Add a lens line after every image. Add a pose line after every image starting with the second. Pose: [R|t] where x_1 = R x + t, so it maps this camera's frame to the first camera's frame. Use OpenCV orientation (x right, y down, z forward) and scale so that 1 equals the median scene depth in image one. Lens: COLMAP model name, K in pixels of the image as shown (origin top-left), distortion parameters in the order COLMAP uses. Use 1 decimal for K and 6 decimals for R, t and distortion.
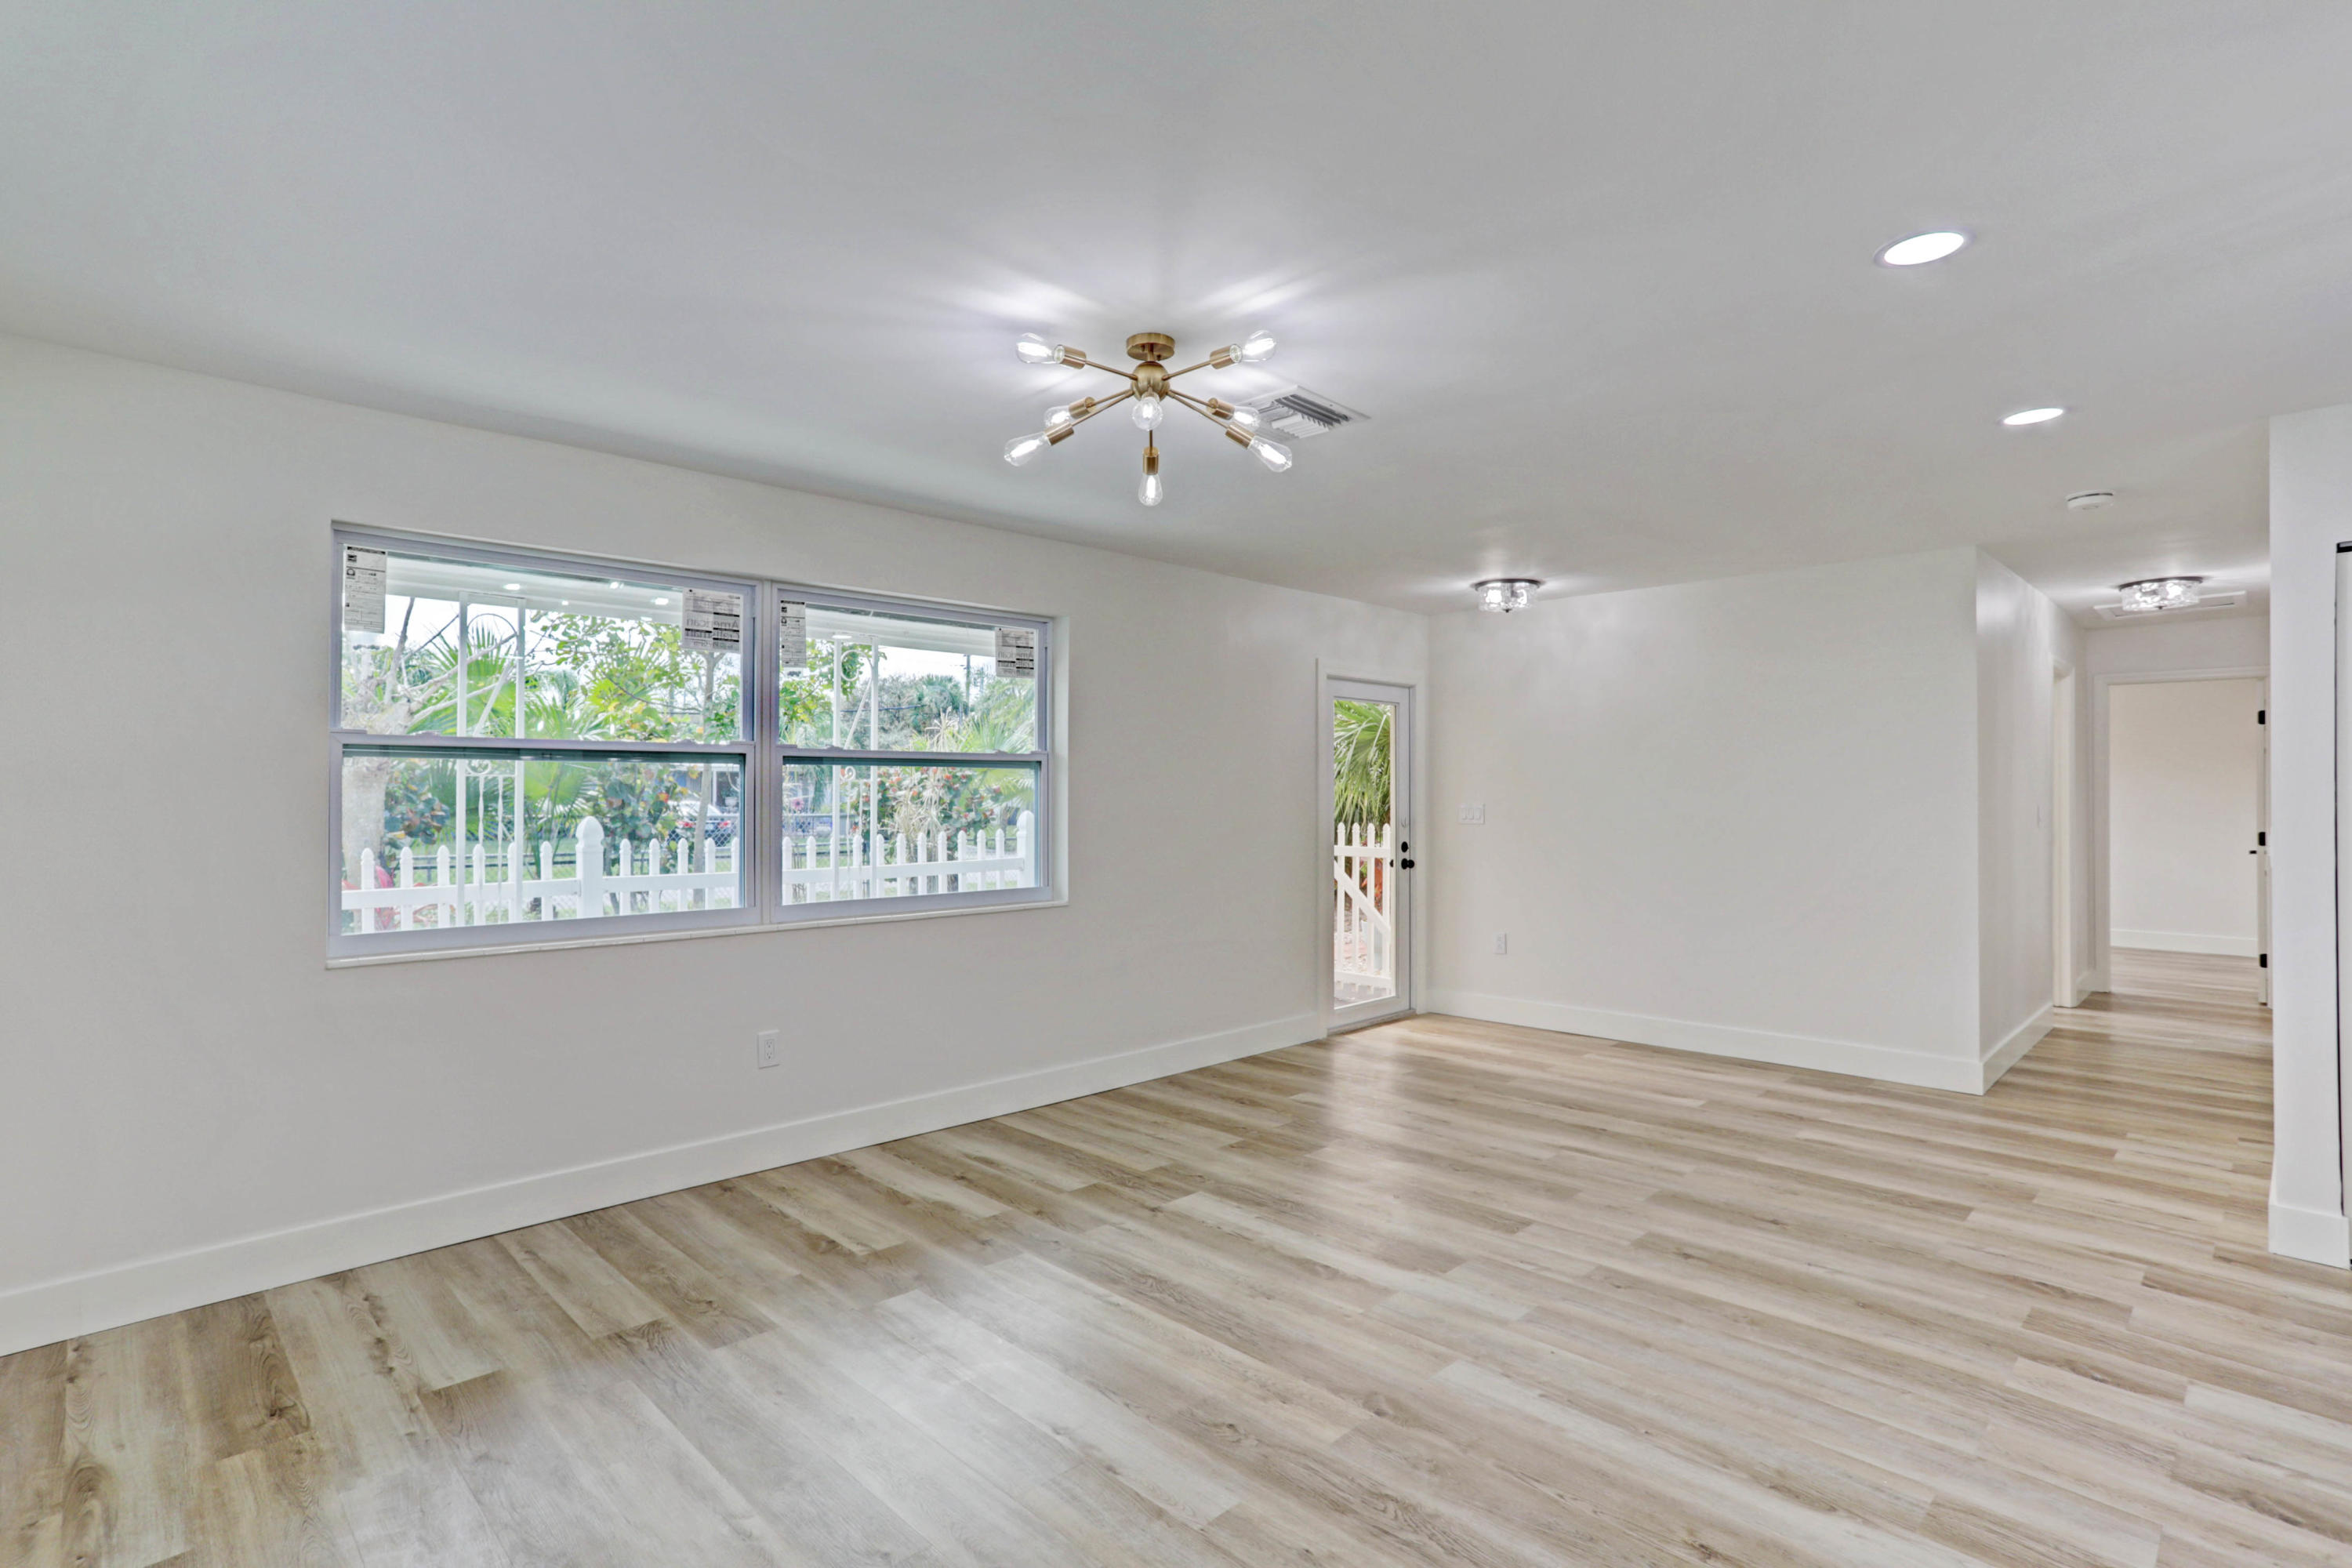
lens RADIAL K [[1138.3, 0, 1172.4], [0, 1138.3, 782.8], [0, 0, 1]] dist [-0.044851, 0.025990]
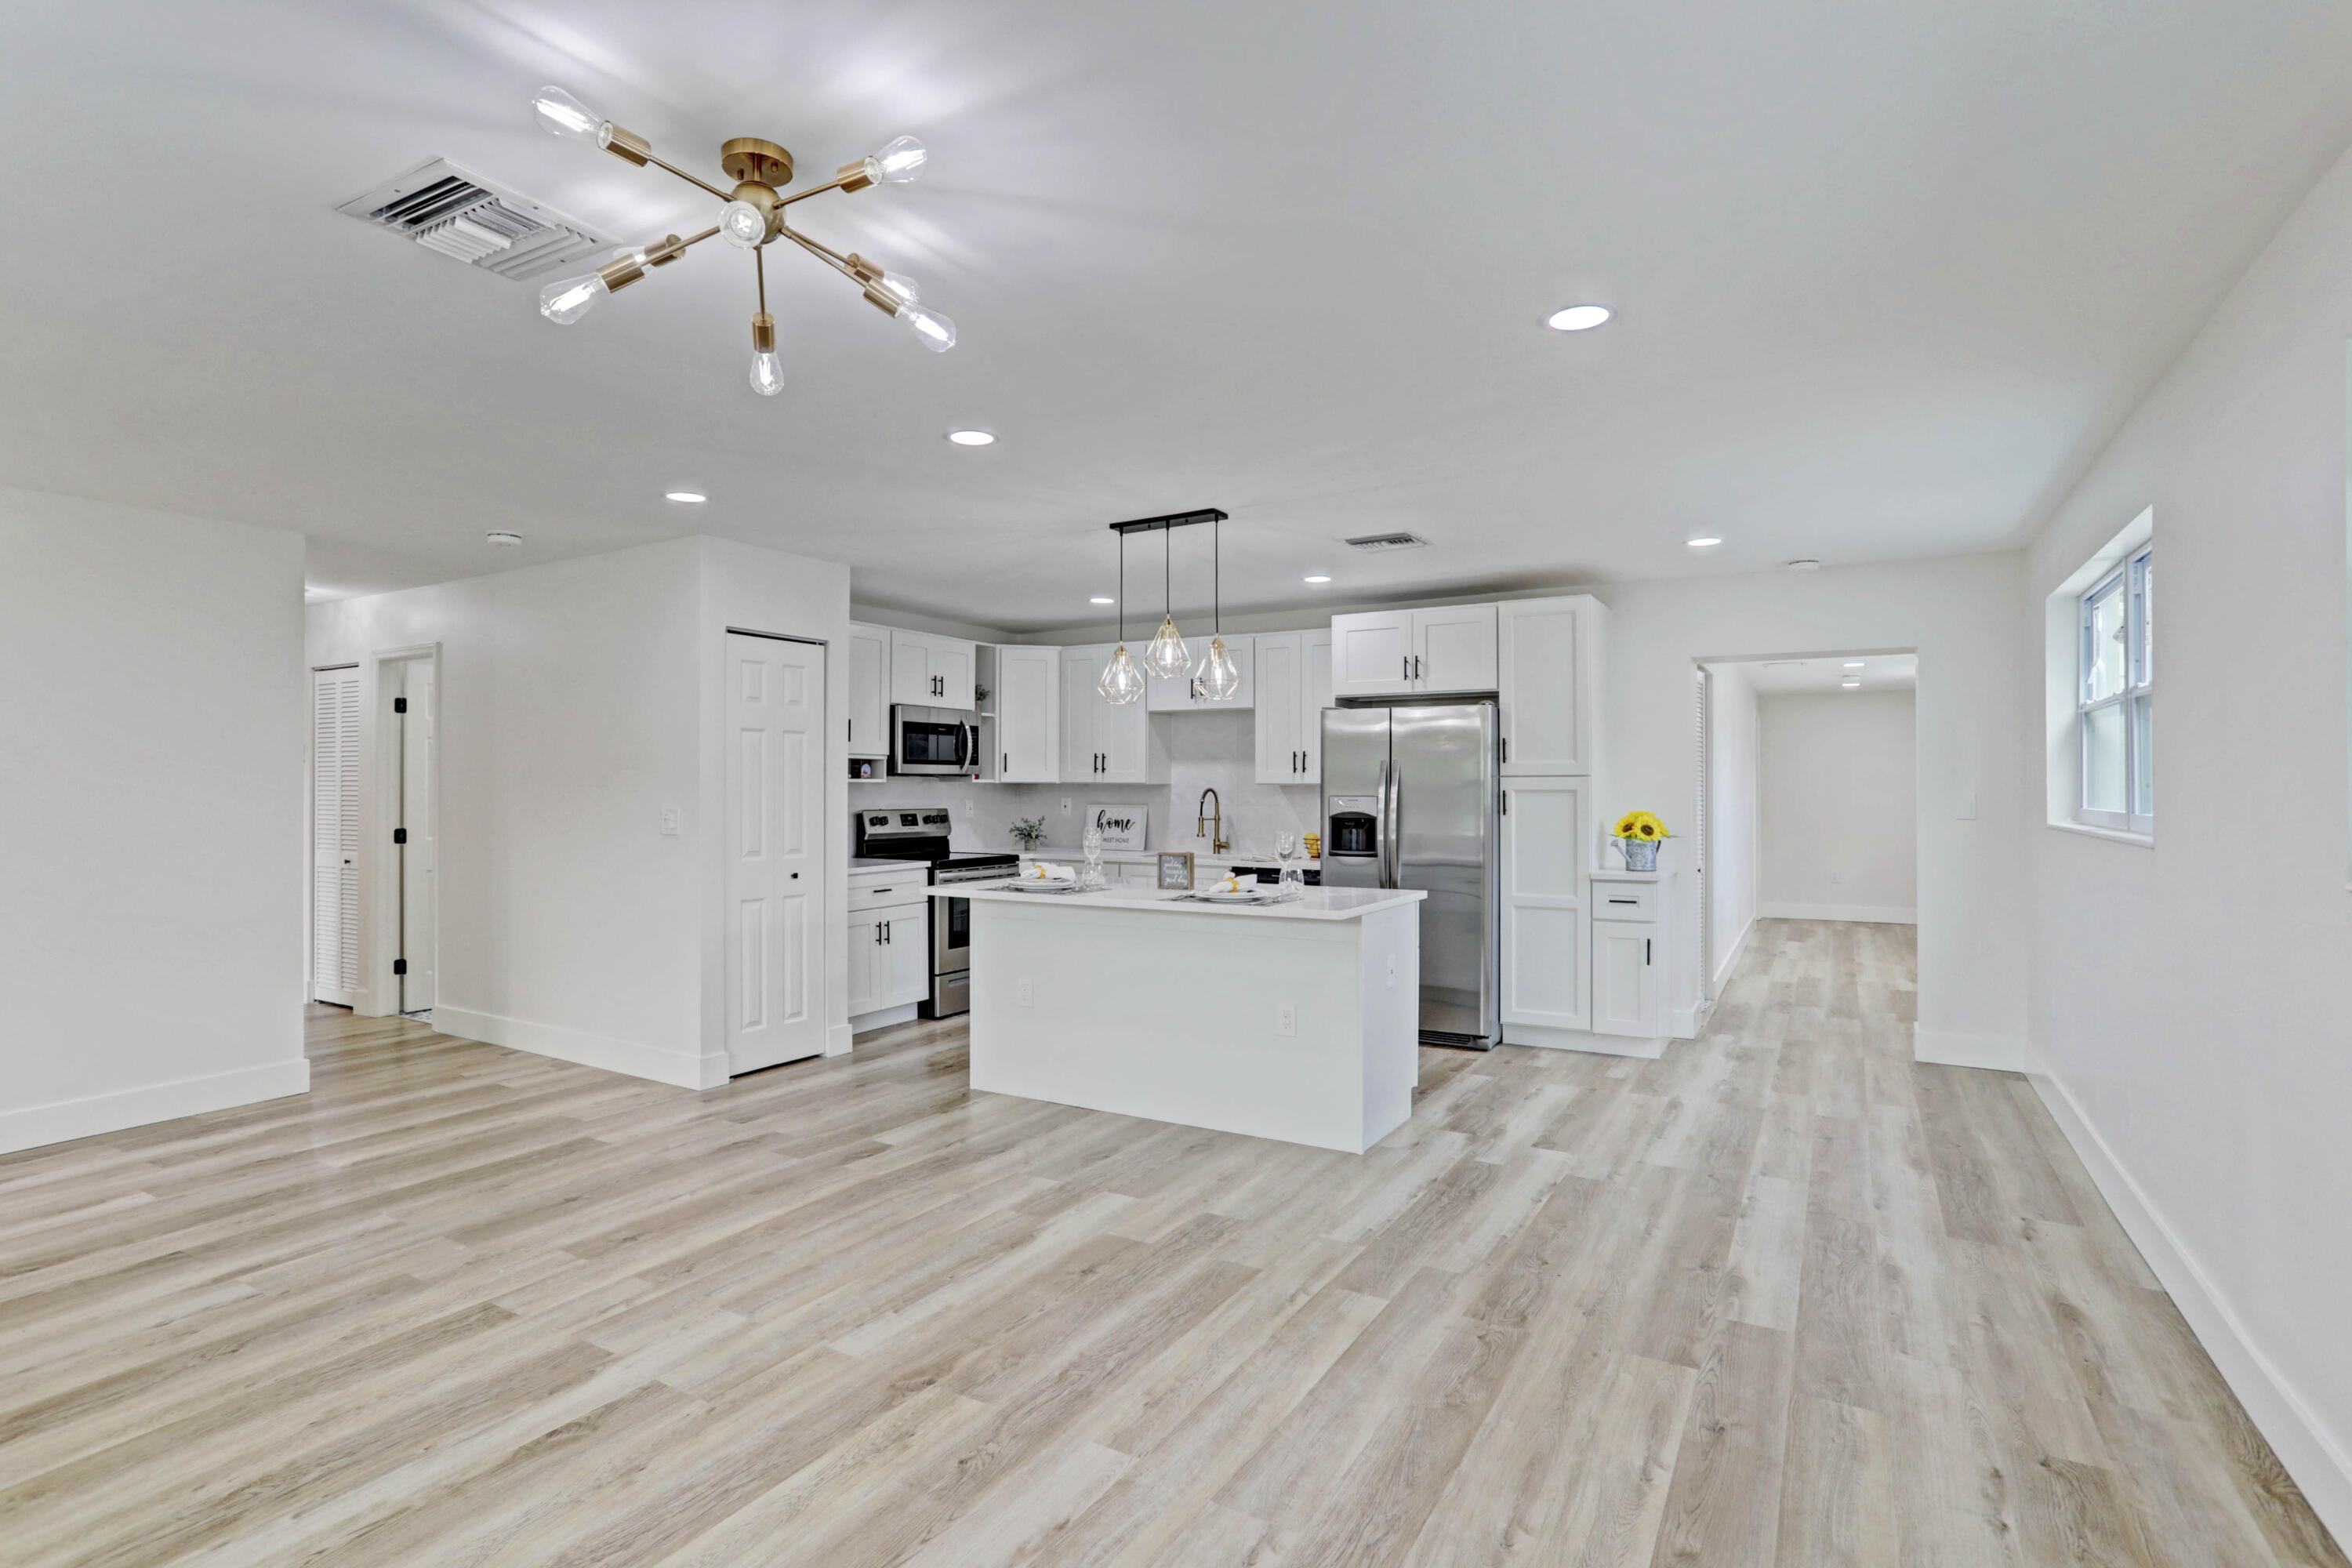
lens RADIAL K [[1144.9, 0, 1170.4], [0, 1144.9, 783.0], [0, 0, 1]] dist [-0.049488, 0.032183]
pose [[-0.254303, 0.001991, 0.967122, -0.591161], [-0.006885, 0.999969, -0.003869, 0.006556], [-0.967100, -0.007642, -0.254282, 0.706780]]
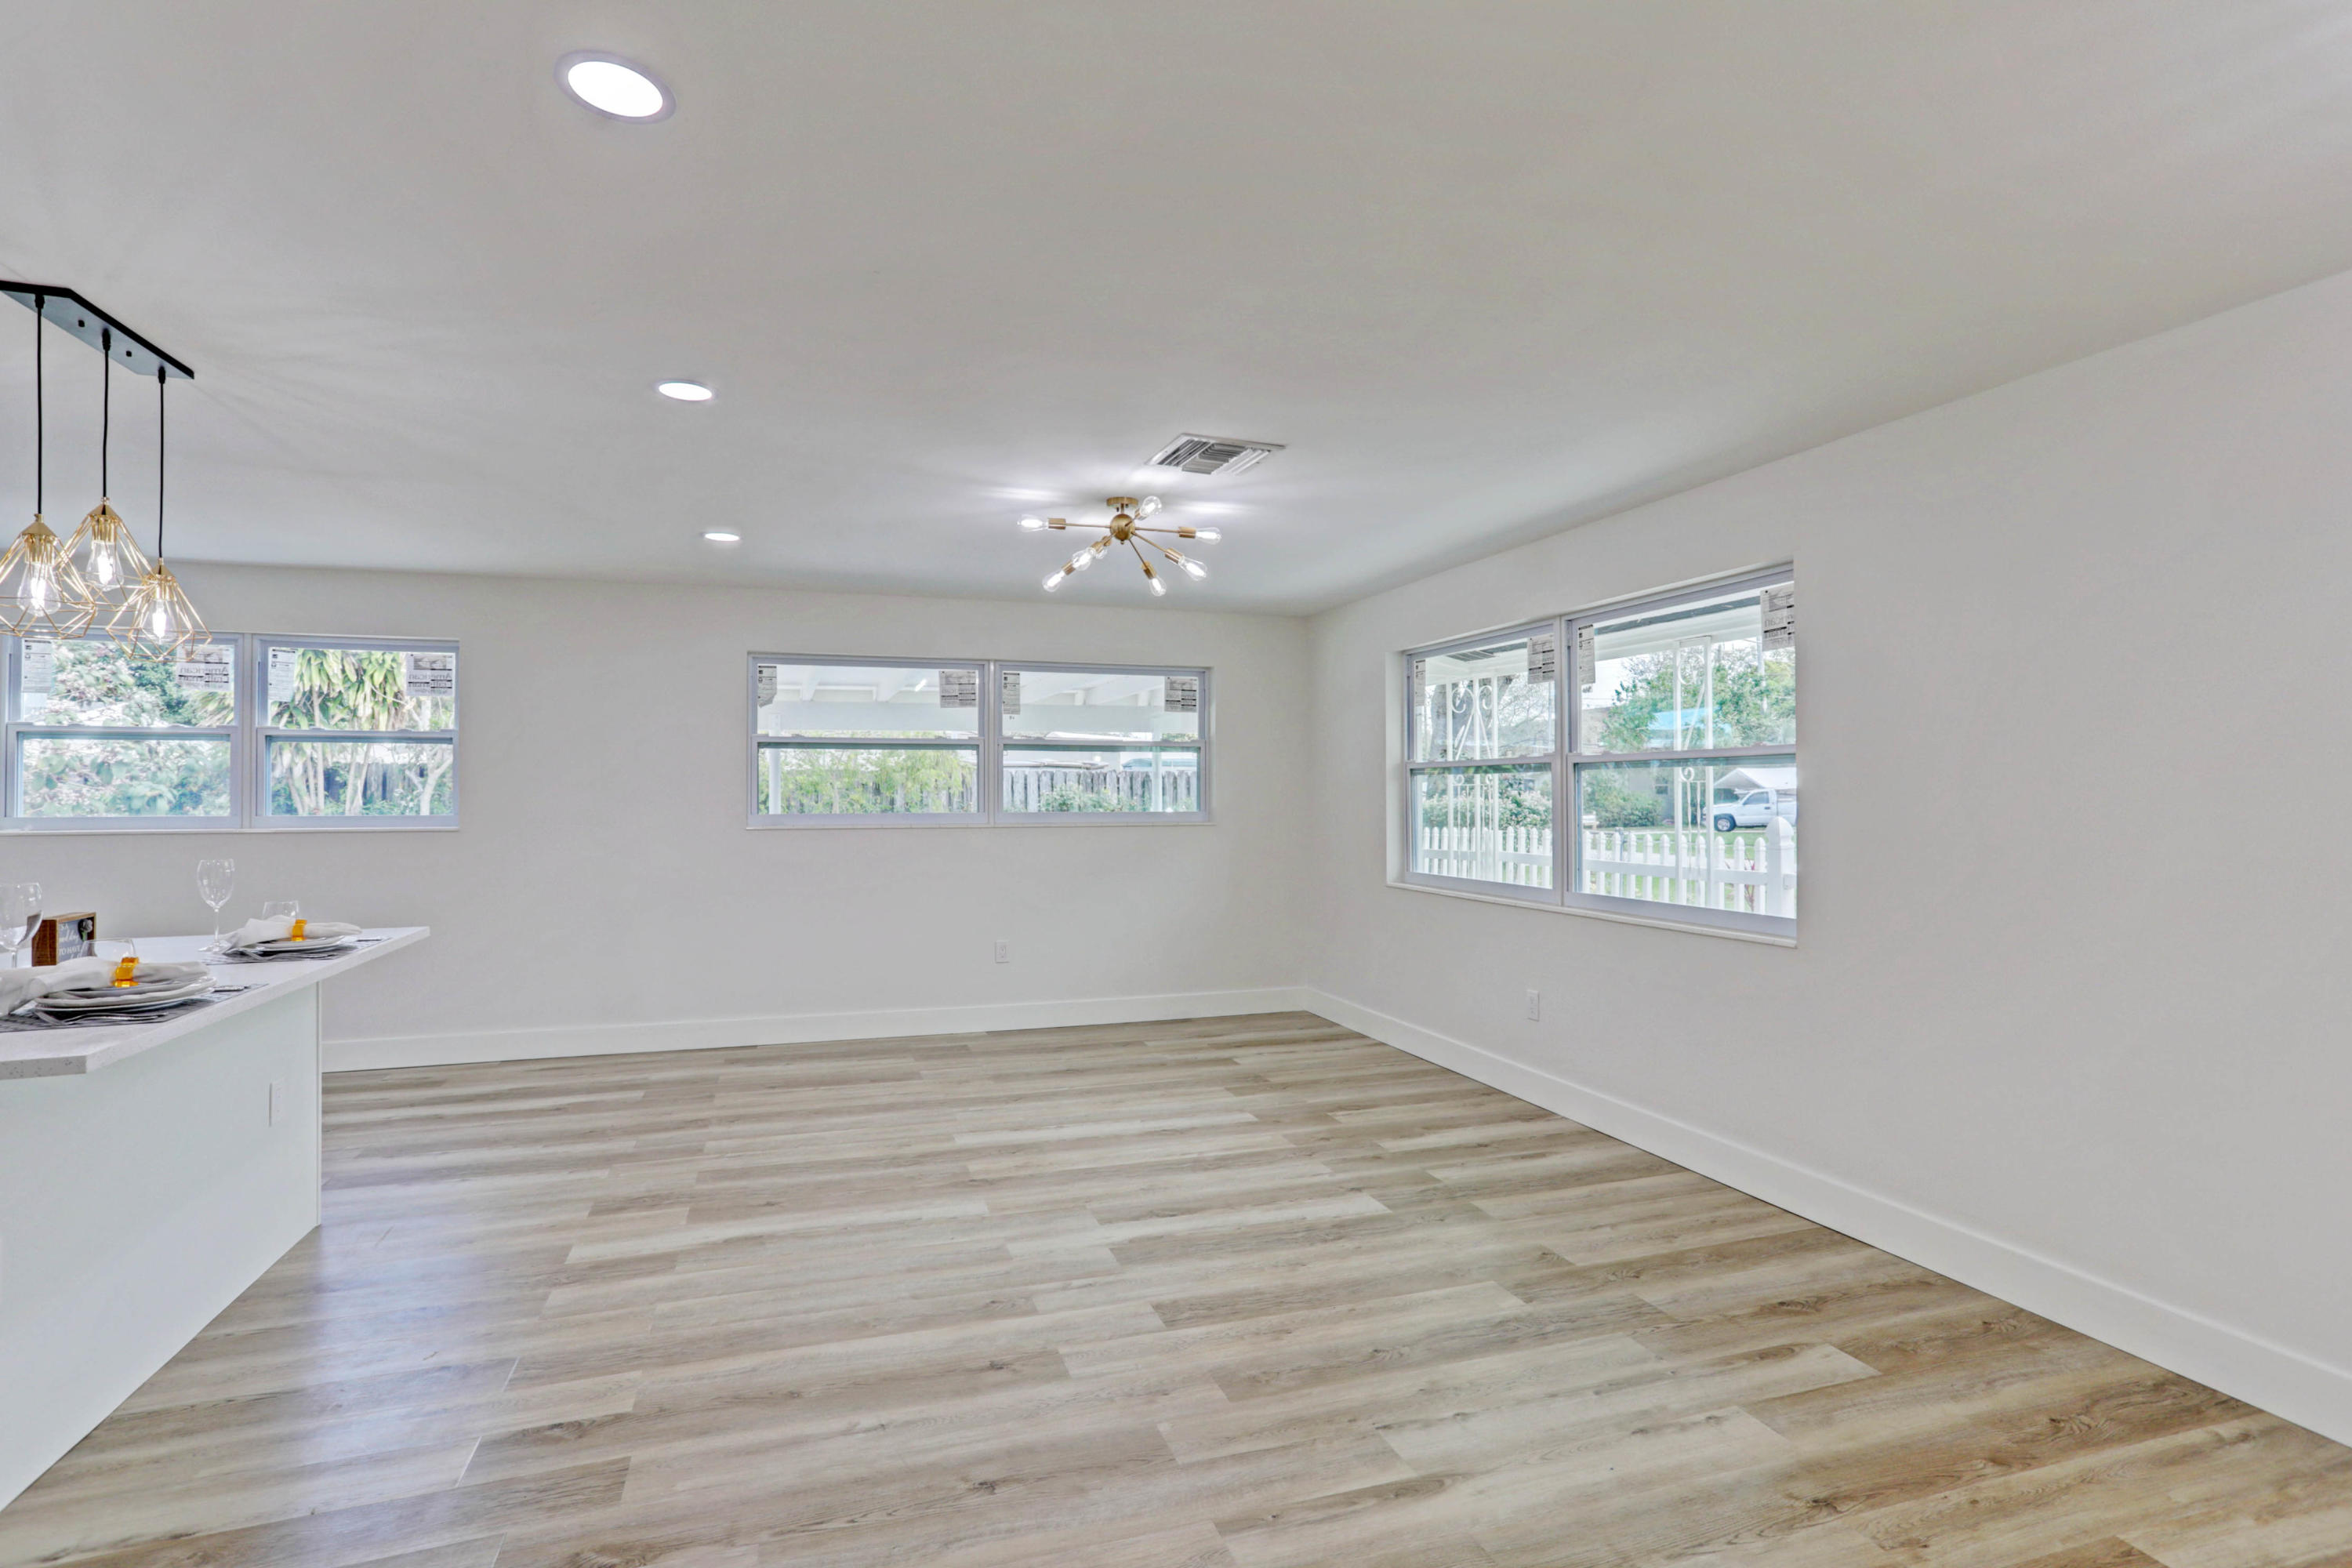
lens RADIAL K [[1144.9, 0, 1170.4], [0, 1144.9, 783.0], [0, 0, 1]] dist [-0.049488, 0.032183]
pose [[-0.440225, -0.009091, -0.897842, 1.022512], [0.007682, 0.999874, -0.013890, 0.011252], [0.897855, -0.013012, -0.440100, 1.324885]]
